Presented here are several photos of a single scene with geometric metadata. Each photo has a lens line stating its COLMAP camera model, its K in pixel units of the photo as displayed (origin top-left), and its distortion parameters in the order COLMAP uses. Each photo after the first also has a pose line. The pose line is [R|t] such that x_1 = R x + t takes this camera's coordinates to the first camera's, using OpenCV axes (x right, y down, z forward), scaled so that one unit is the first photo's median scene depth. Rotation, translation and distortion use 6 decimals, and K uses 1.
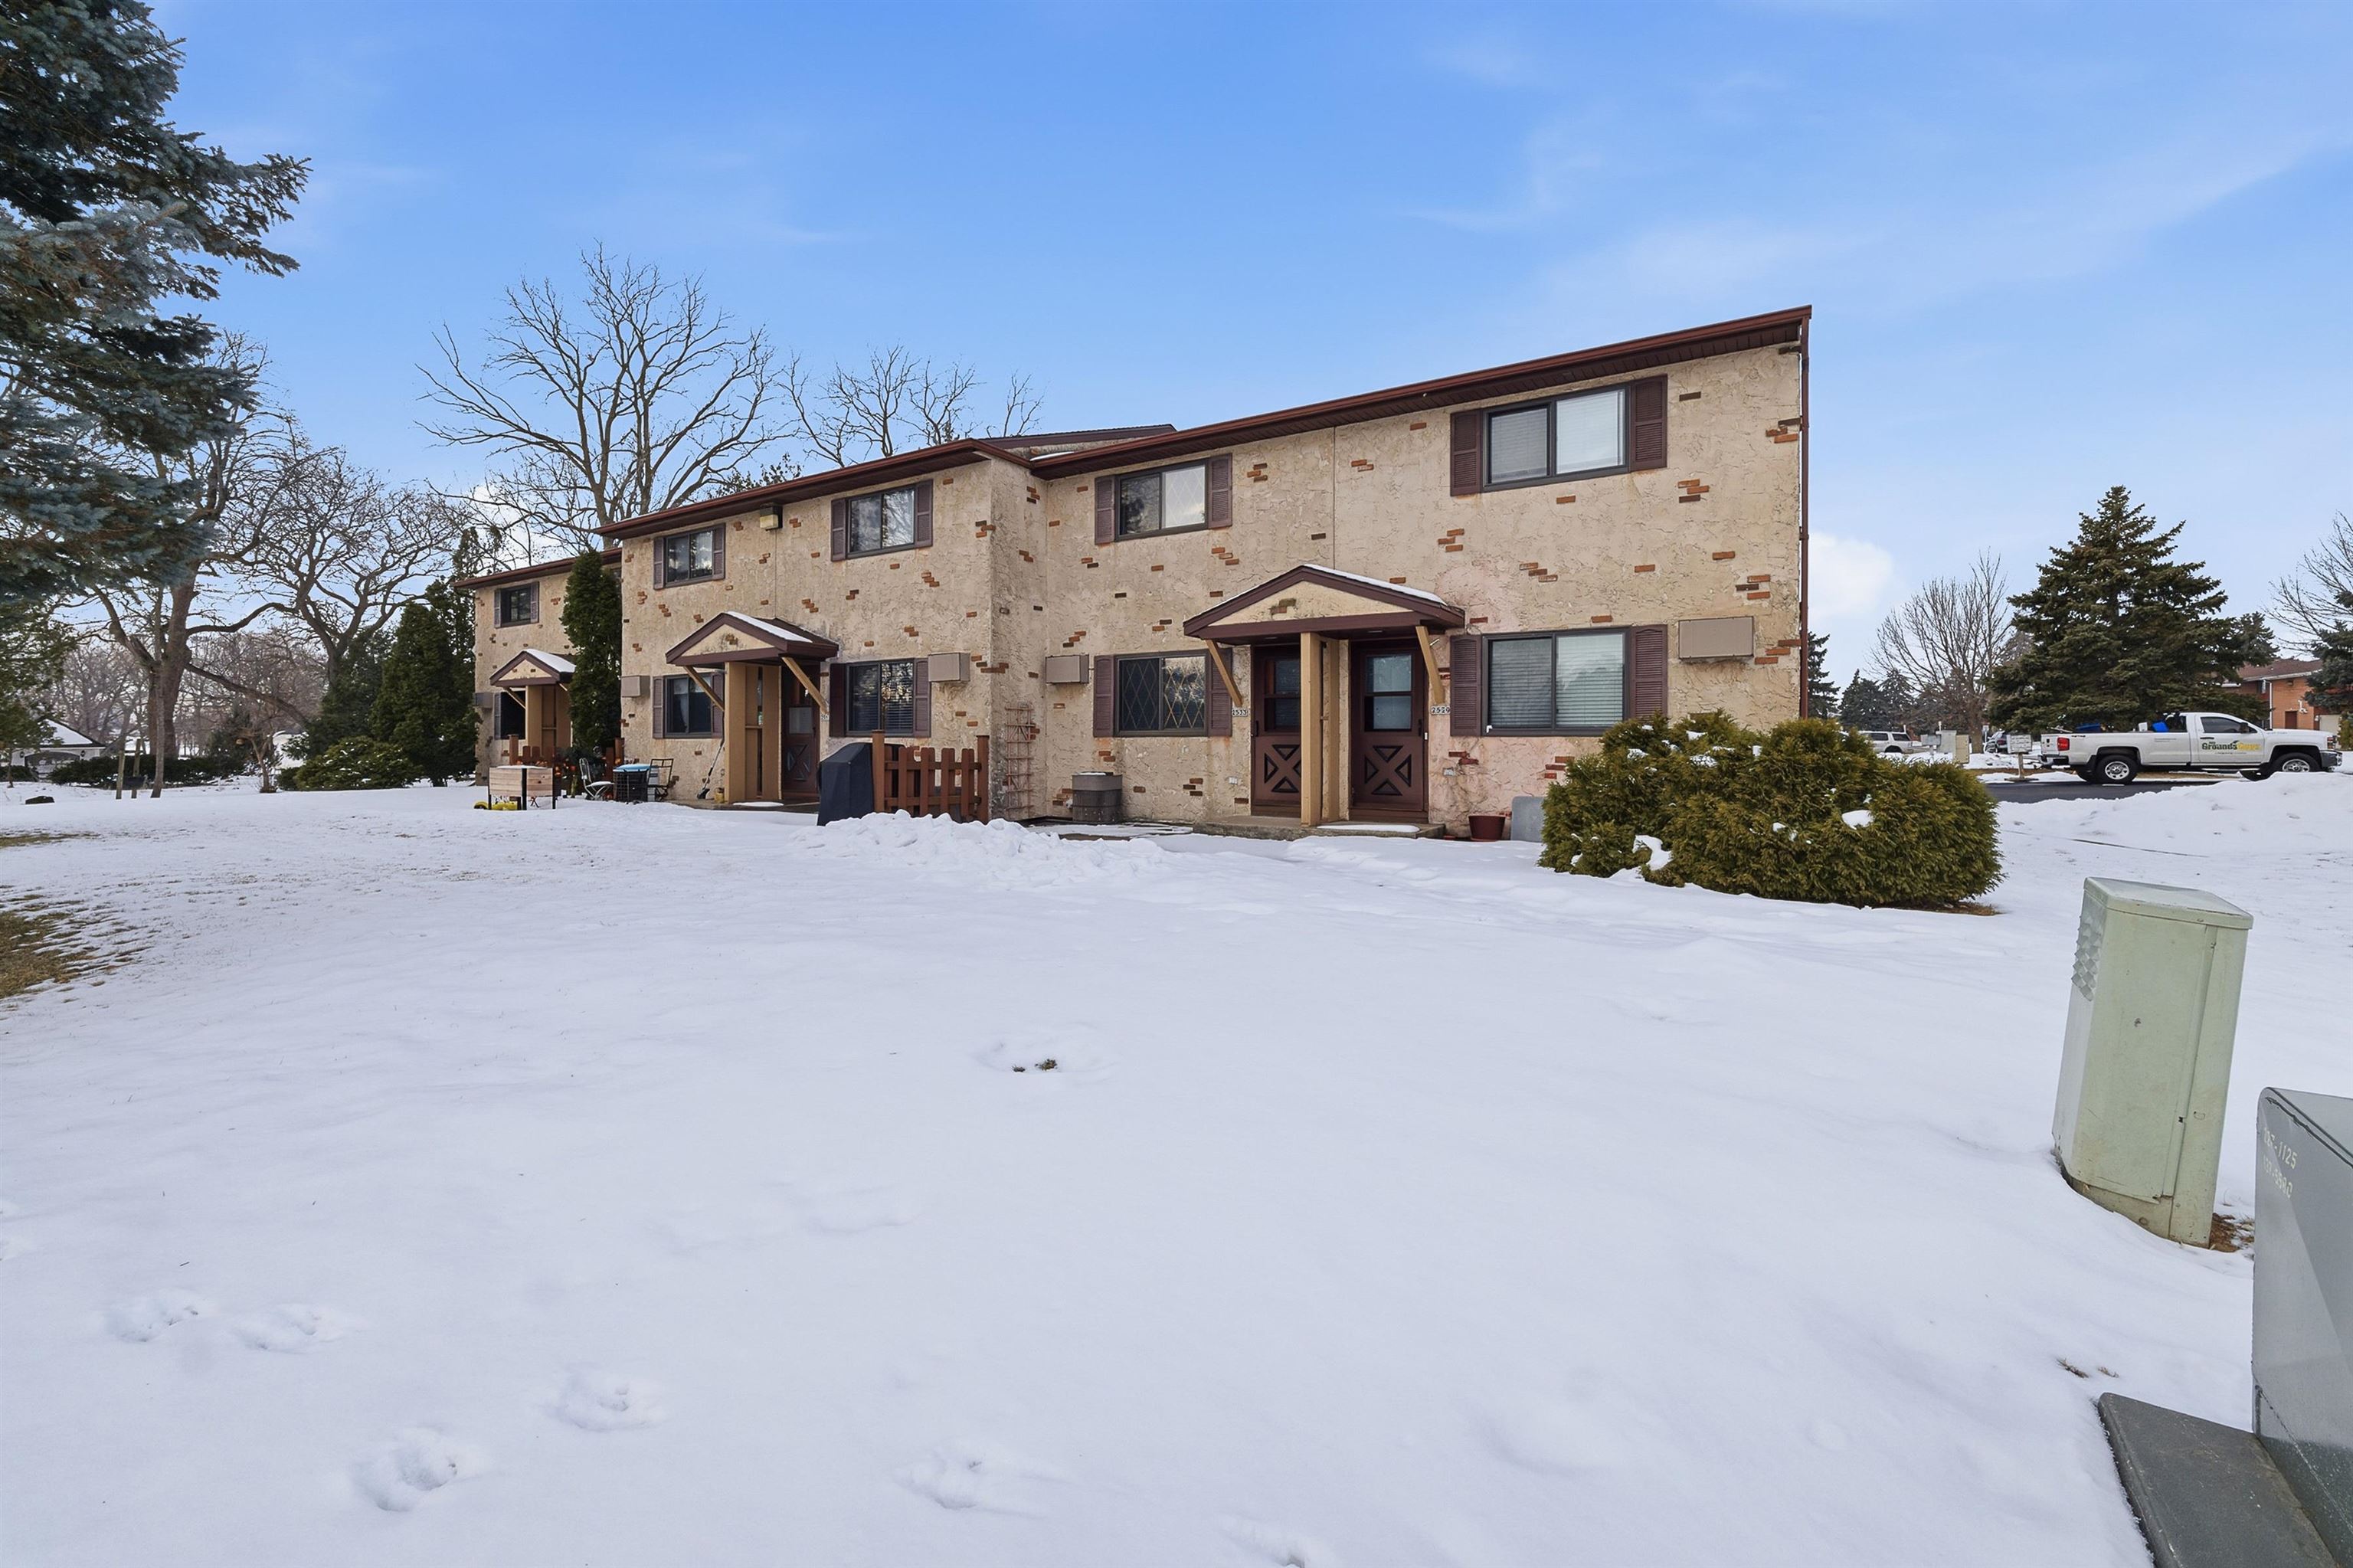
lens RADIAL K [[957.3, 0, 1181.3], [0, 957.3, 771.2], [0, 0, 1]] dist [0.003281, 0.001168]
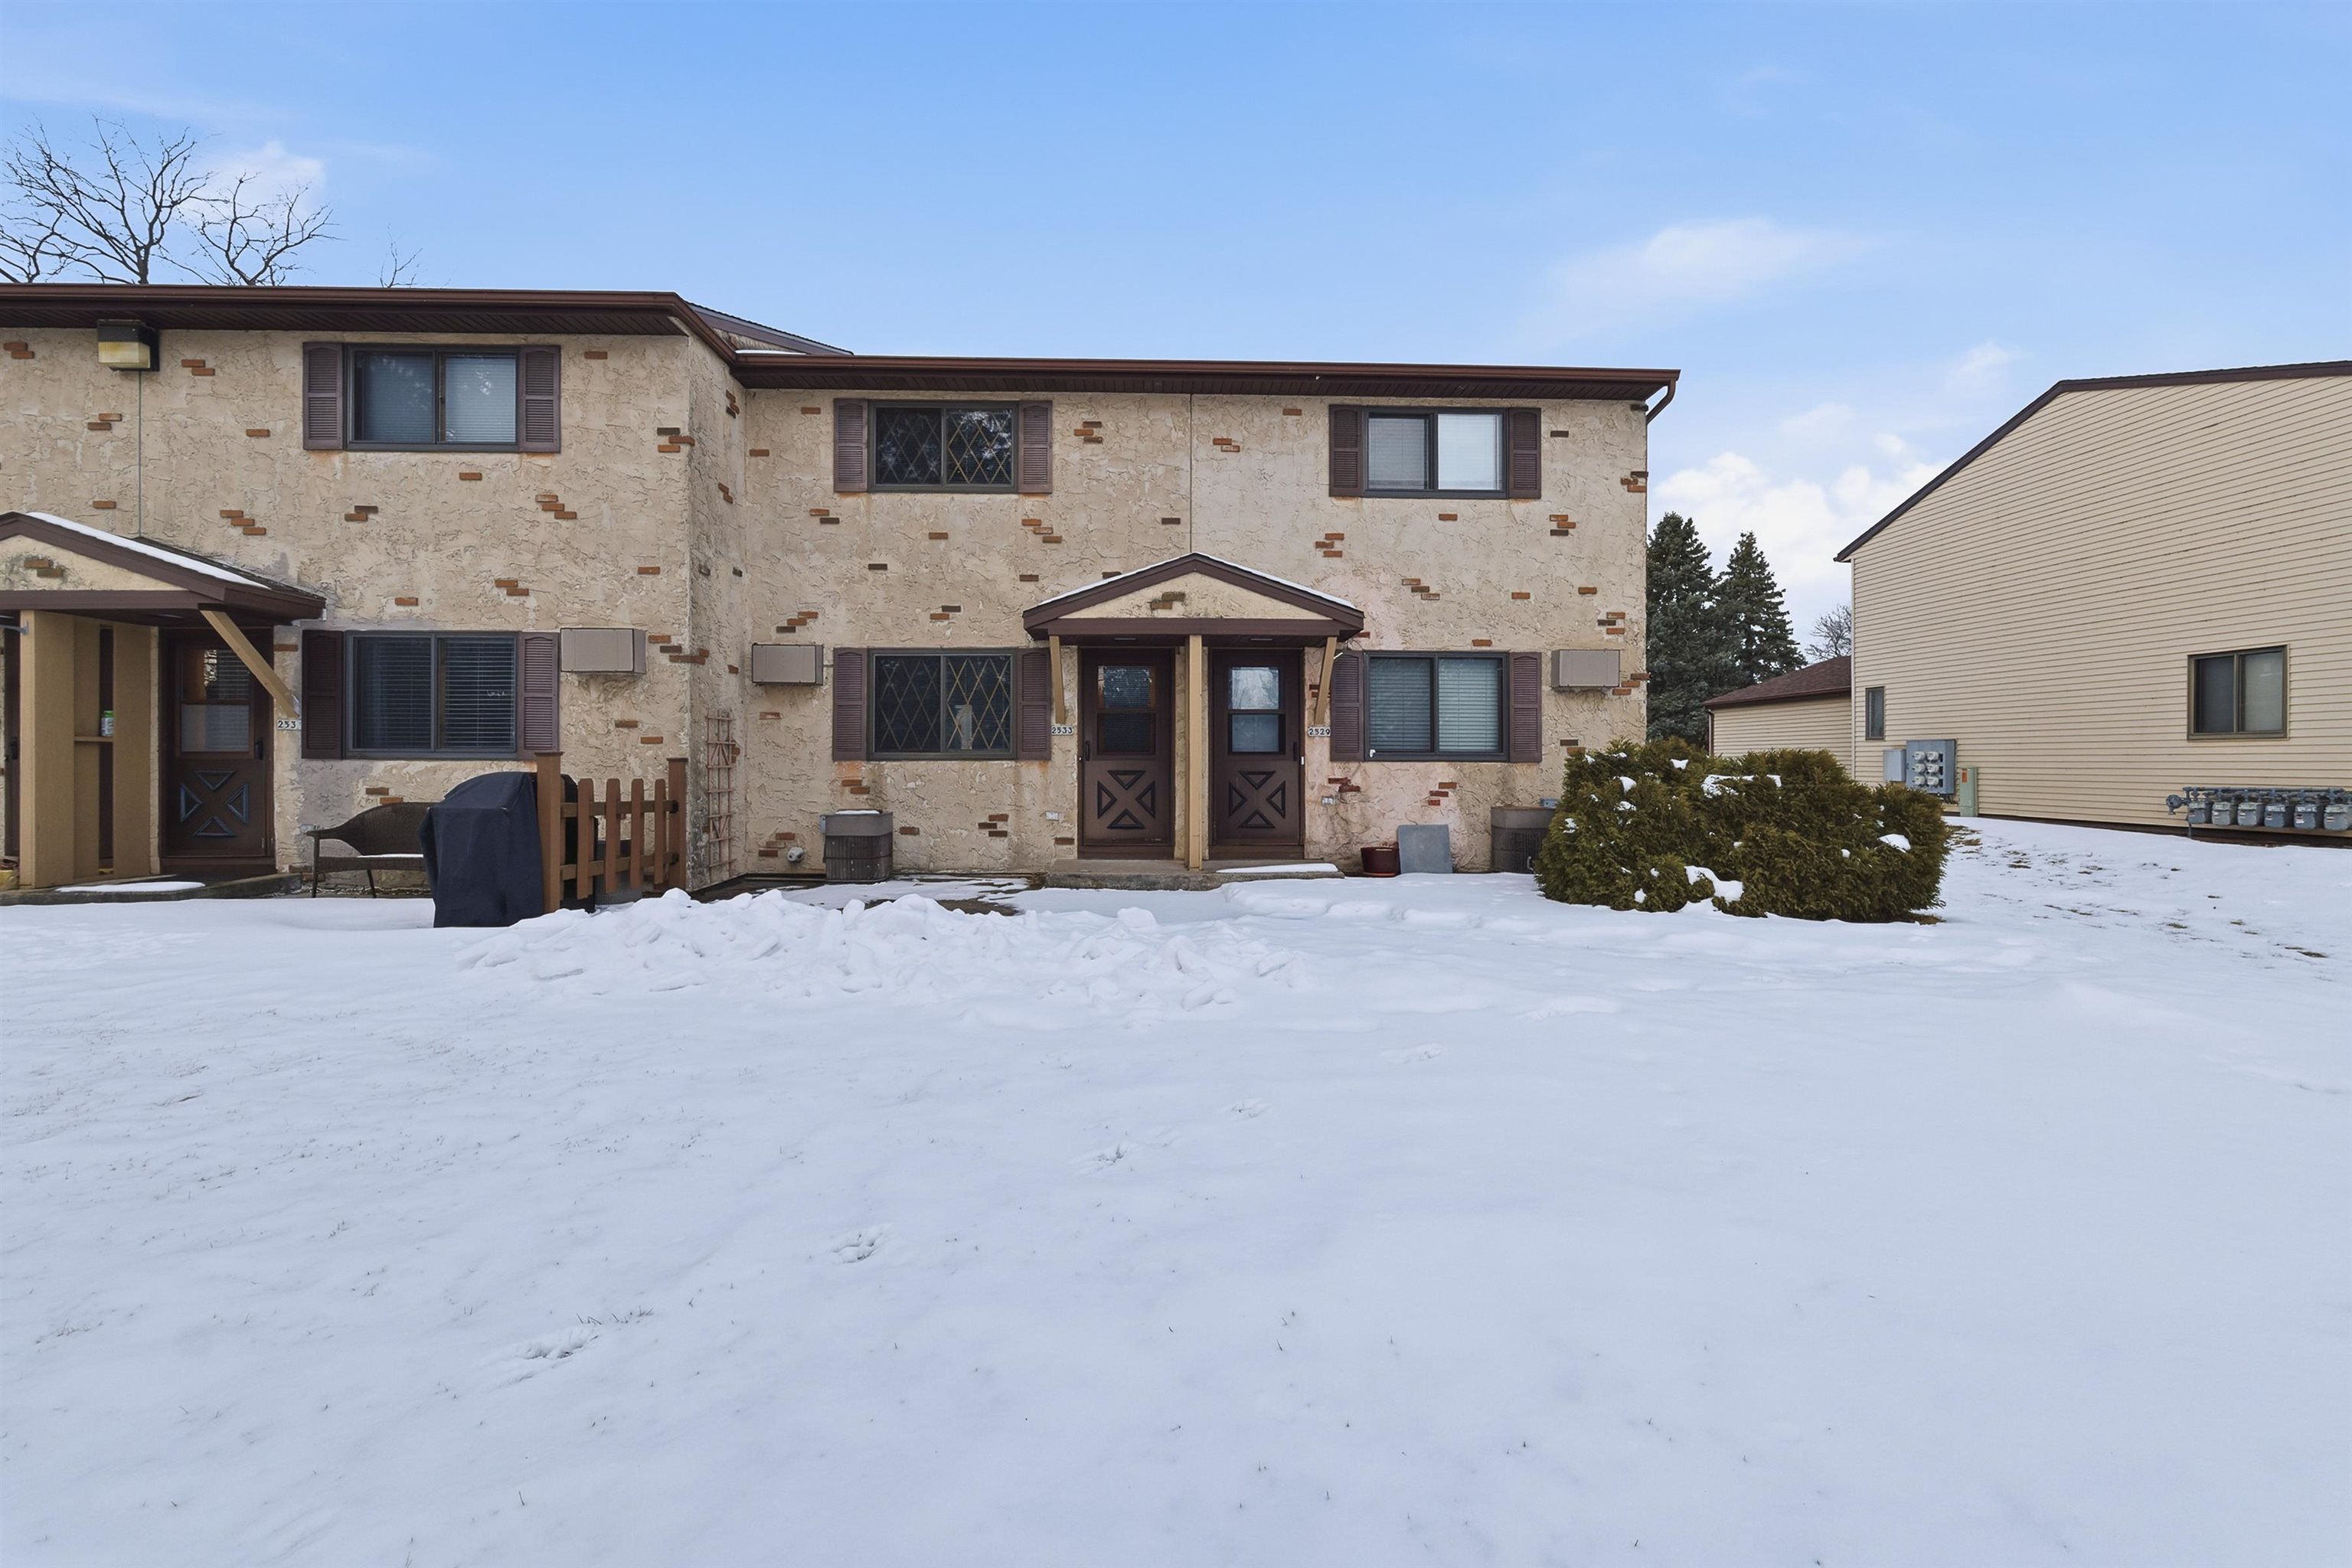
lens RADIAL K [[956.9, 0, 1175.9], [0, 956.9, 784.1], [0, 0, 1]] dist [0.003281, 0.001168]
pose [[0.831253, -0.014823, 0.555697, -0.301341], [0.016293, 0.999865, 0.002298, -0.016647], [-0.555655, 0.007144, 0.831382, 0.285908]]
